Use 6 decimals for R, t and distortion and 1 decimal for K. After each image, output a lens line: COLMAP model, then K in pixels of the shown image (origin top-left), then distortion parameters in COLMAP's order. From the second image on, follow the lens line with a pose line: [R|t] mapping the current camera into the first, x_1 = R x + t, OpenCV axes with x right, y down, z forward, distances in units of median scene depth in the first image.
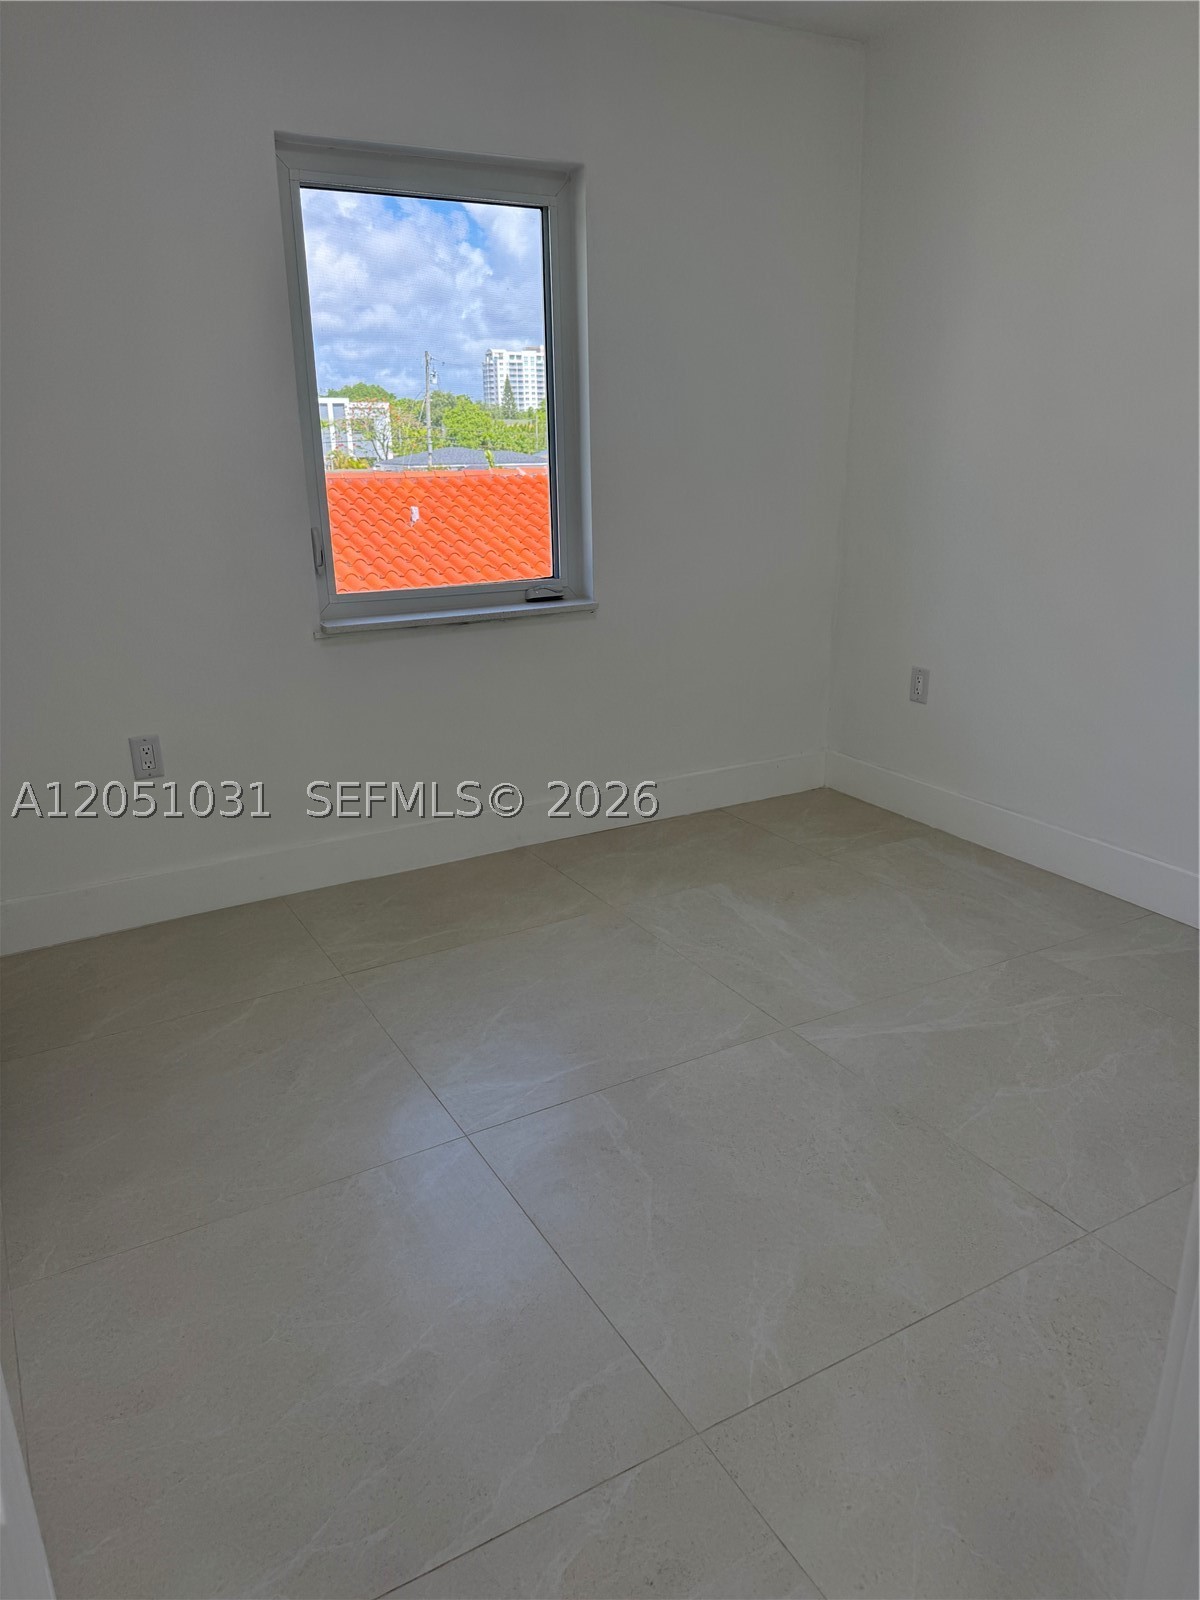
lens RADIAL K [[1122.1, 0, 600.0], [0, 1122.1, 800.0], [0, 0, 1]] dist [-0.005150, -0.003895]
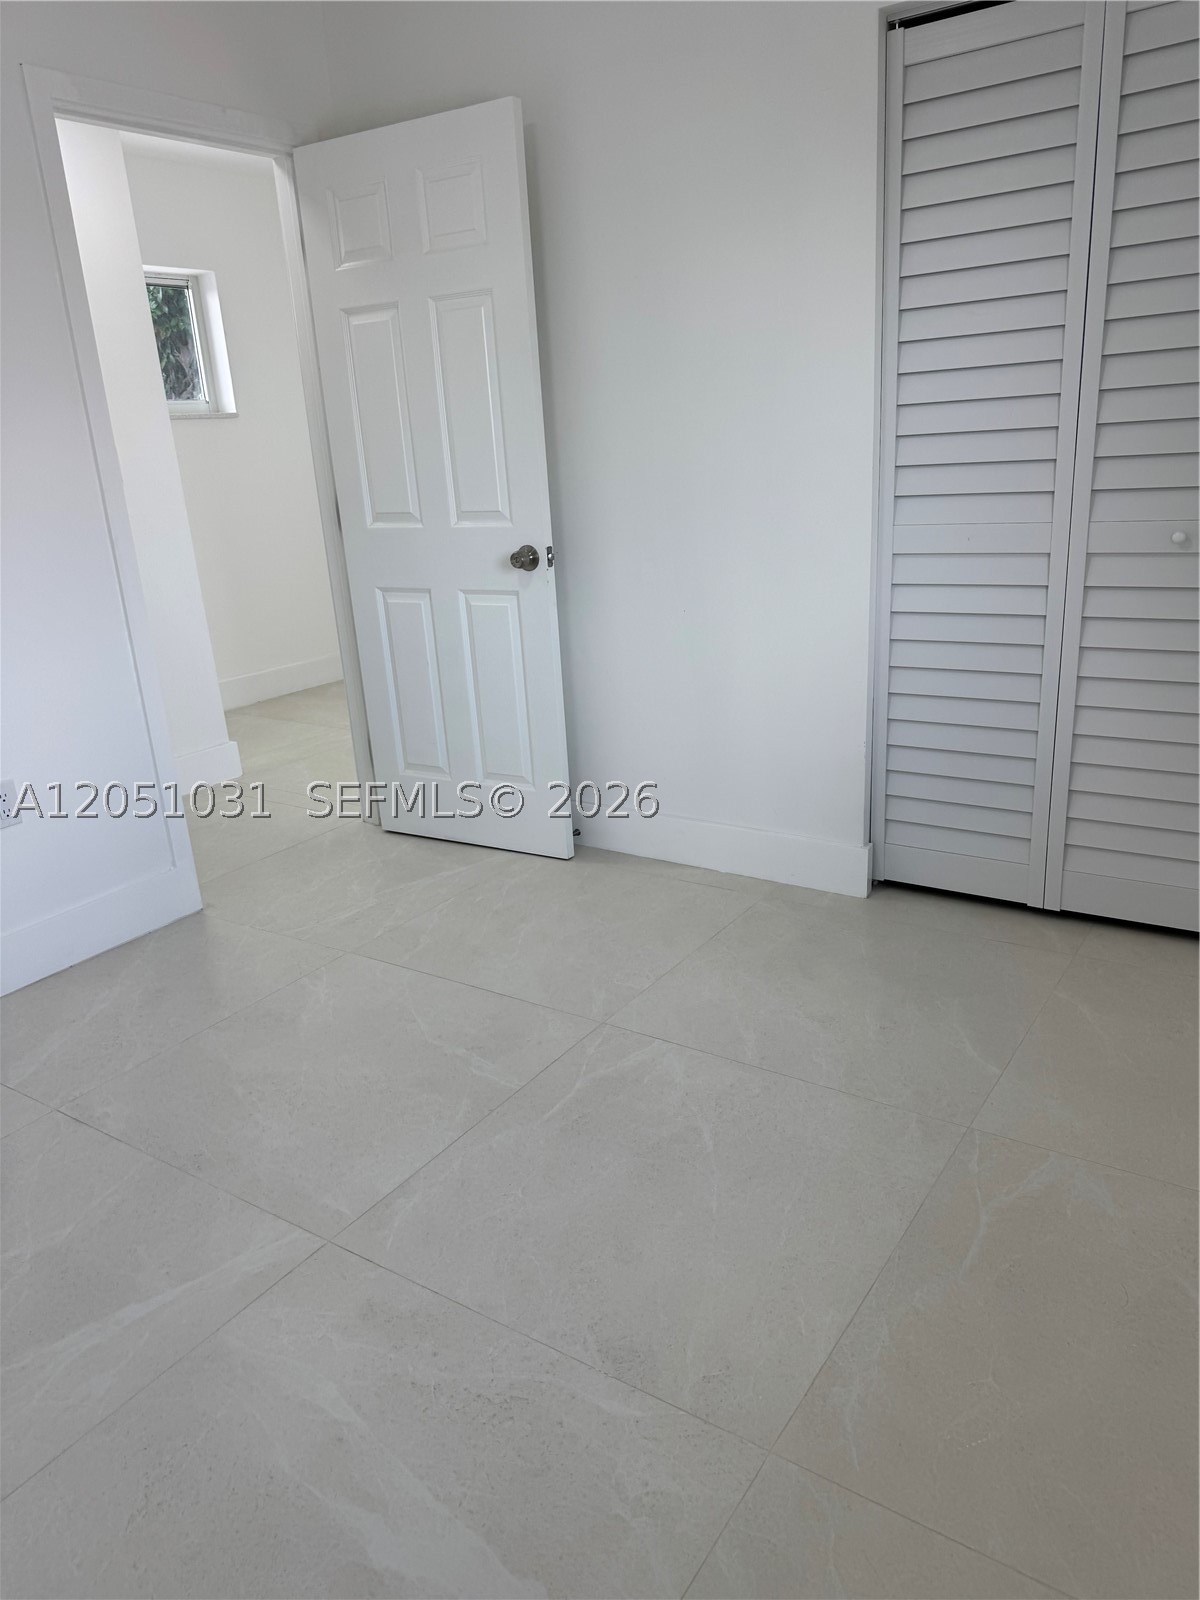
lens RADIAL K [[1122.1, 0, 600.0], [0, 1122.1, 800.0], [0, 0, 1]] dist [-0.005150, -0.003895]
pose [[-0.896681, 0.218260, -0.385131, 0.230877], [-0.051354, 0.812842, 0.580216, -0.456008], [0.439689, 0.540047, -0.717651, 1.461979]]
